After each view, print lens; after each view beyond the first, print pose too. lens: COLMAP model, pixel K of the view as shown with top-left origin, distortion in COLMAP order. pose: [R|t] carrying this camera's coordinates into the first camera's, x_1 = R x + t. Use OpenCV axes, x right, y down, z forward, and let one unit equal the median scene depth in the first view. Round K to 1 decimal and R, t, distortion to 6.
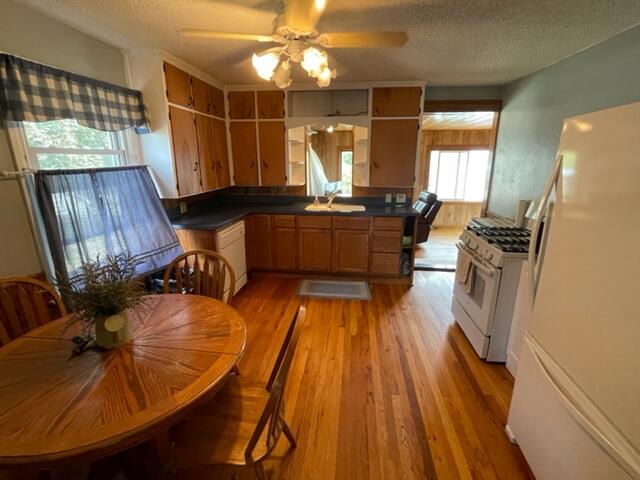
lens RADIAL K [[298.4, 0, 317.2], [0, 298.4, 239.8], [0, 0, 1]] dist [0.004109, 0.000838]
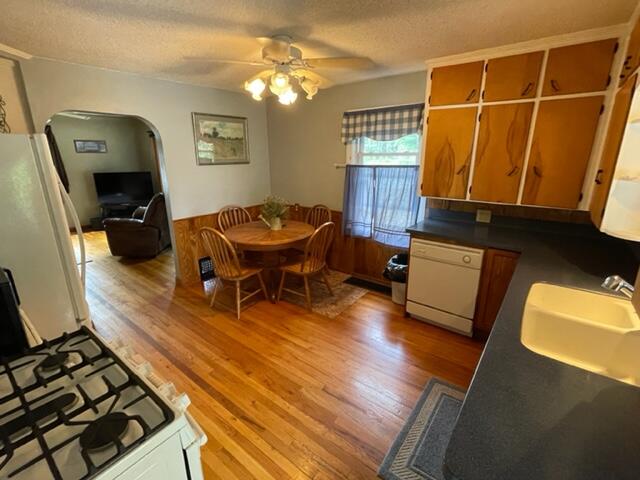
lens RADIAL K [[298.4, 0, 315.8], [0, 298.4, 238.3], [0, 0, 1]] dist [0.004109, 0.000838]
pose [[-0.522285, 0.225459, -0.822427, 0.831584], [-0.228257, 0.892268, 0.389560, -0.432460], [0.821655, 0.391186, -0.414556, 1.533622]]
